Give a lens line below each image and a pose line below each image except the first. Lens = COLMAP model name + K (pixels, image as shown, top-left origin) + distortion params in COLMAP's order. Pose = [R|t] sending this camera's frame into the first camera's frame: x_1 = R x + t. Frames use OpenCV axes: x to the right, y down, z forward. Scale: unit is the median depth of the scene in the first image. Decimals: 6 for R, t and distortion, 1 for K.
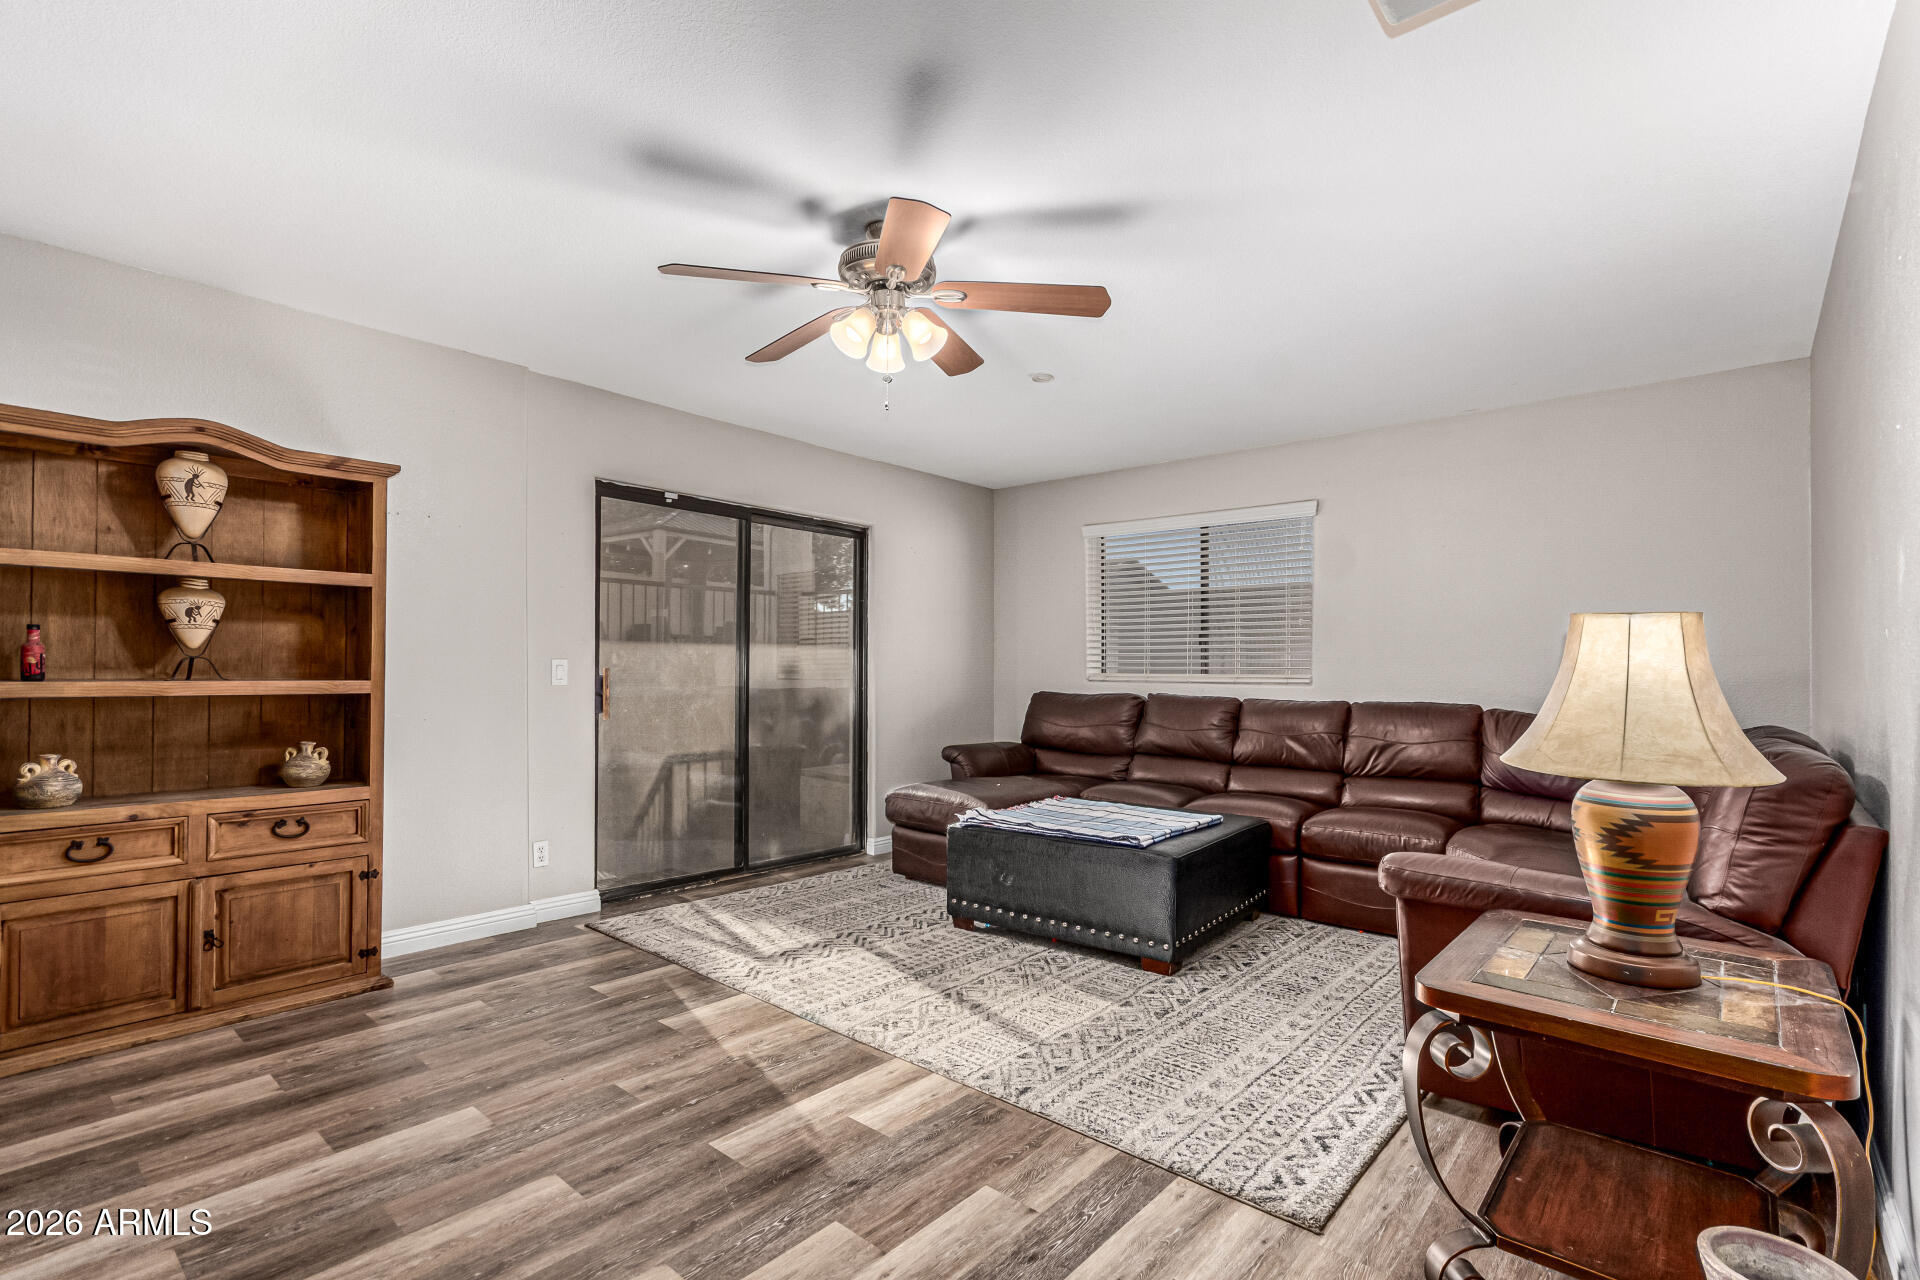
lens RADIAL K [[903.1, 0, 966.1], [0, 903.1, 658.6], [0, 0, 1]] dist [0.009524, 0.000556]
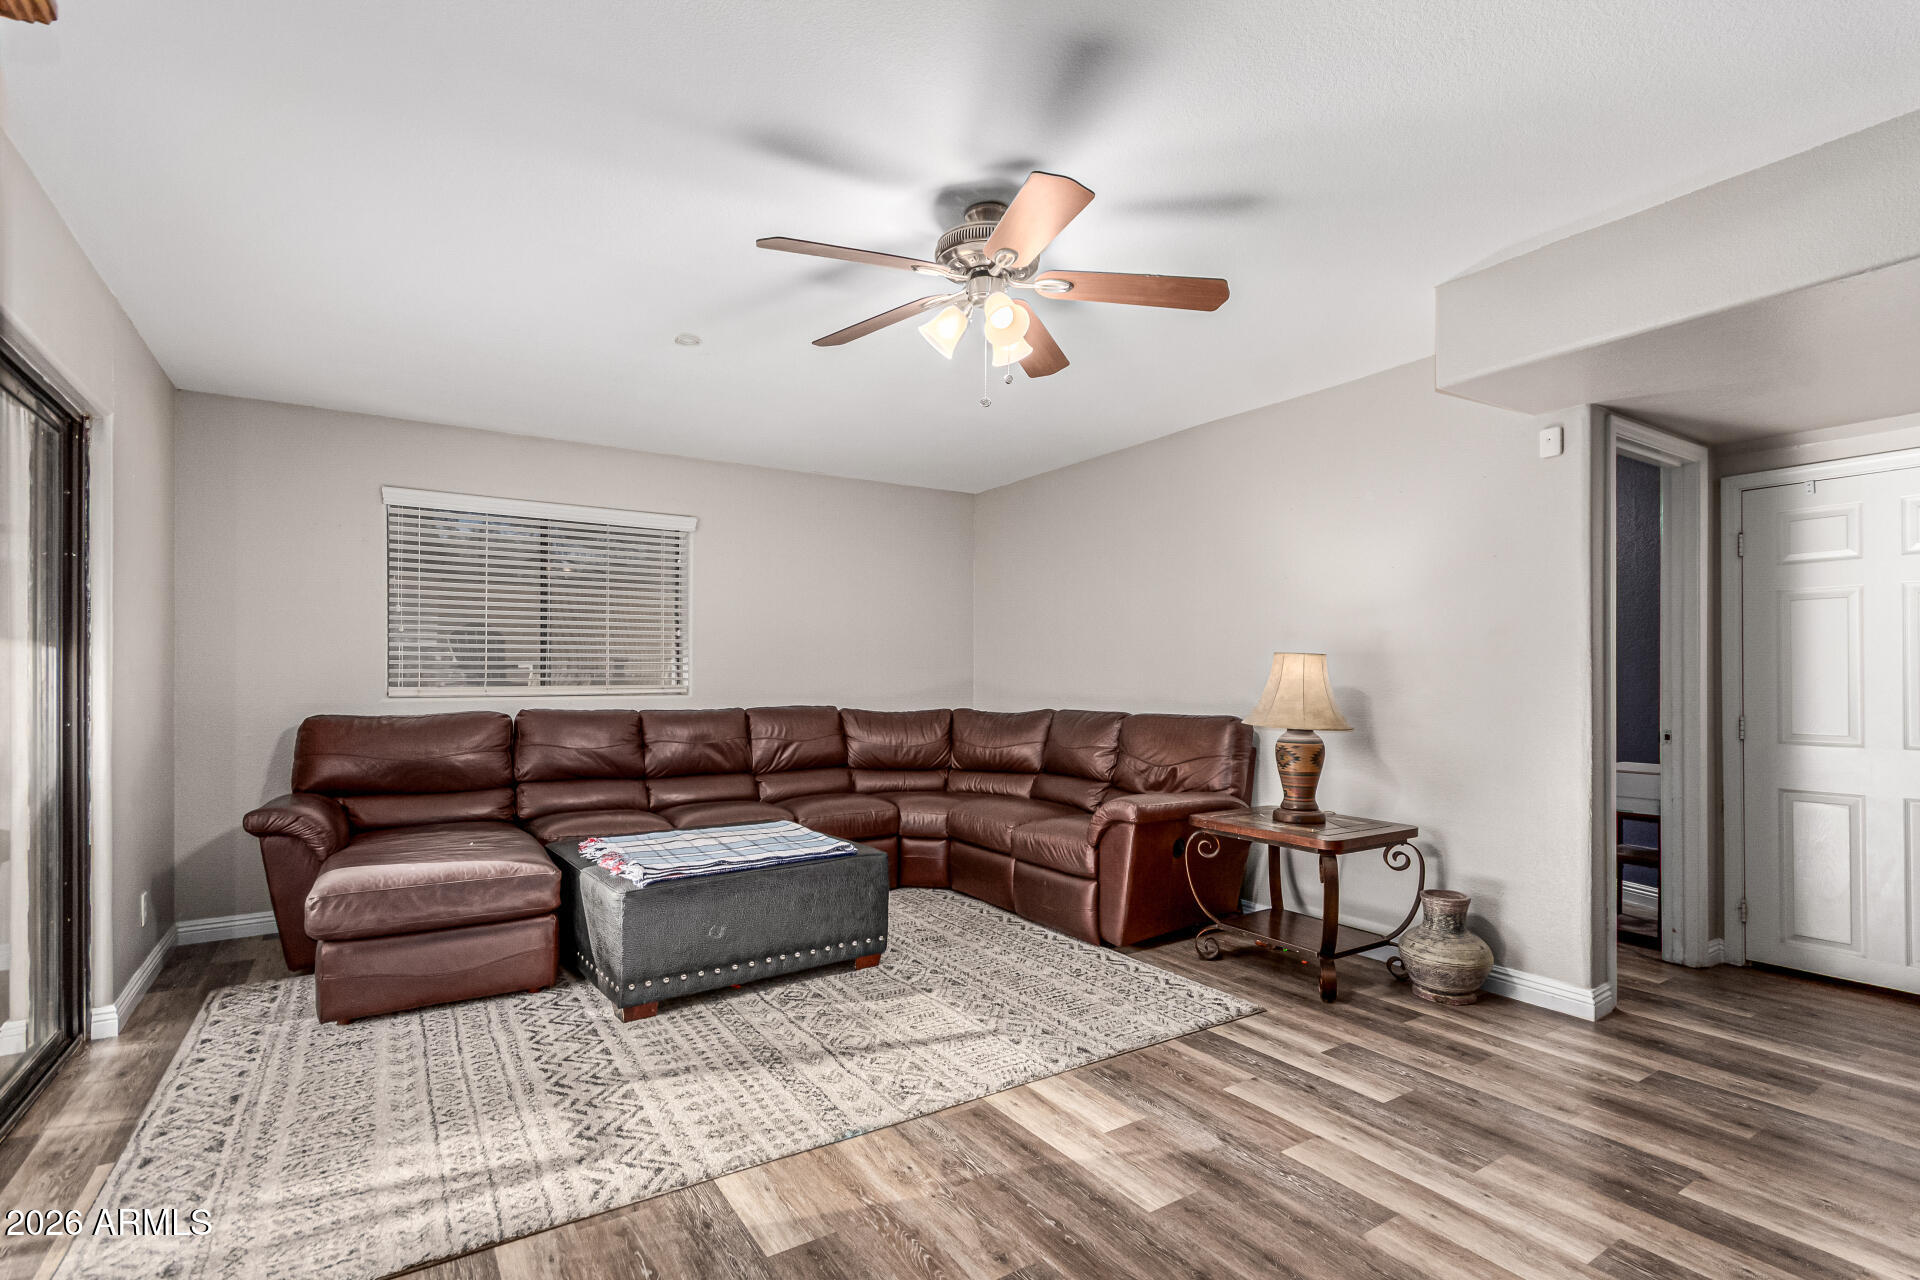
lens RADIAL K [[903.1, 0, 962.0], [0, 903.1, 669.0], [0, 0, 1]] dist [0.009524, 0.000556]
pose [[0.262030, 0.002555, 0.965056, -0.868646], [-0.009339, 0.999956, -0.000111, -0.004890], [-0.965014, -0.008984, 0.262043, 0.680738]]
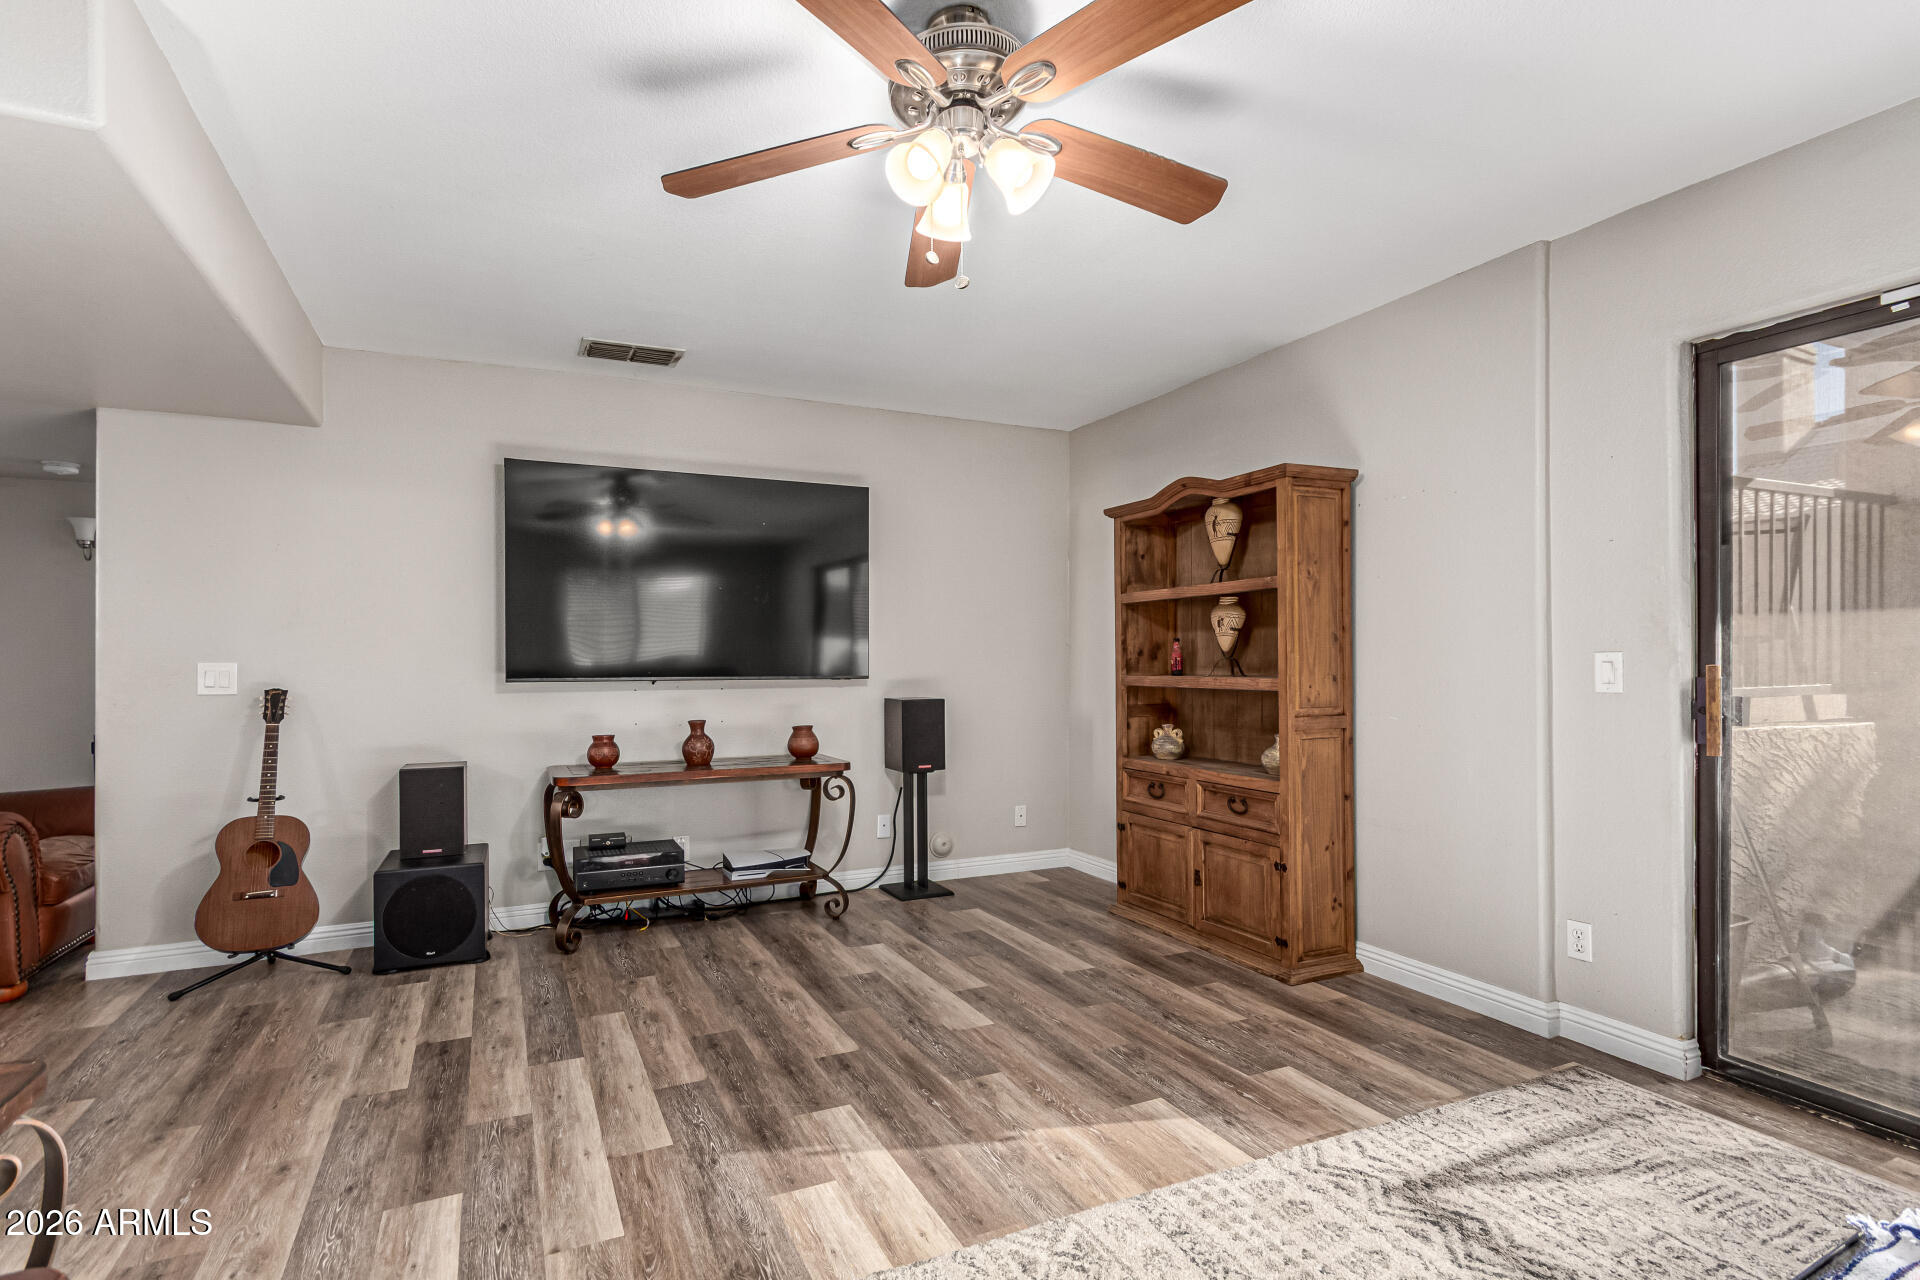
lens RADIAL K [[903.1, 0, 882.1], [0, 903.1, 664.3], [0, 0, 1]] dist [0.009524, 0.000556]
pose [[-0.439762, -0.003944, -0.898106, 0.483948], [0.011486, 0.999884, -0.010015, 0.013557], [0.898041, -0.014720, -0.439666, 1.090257]]
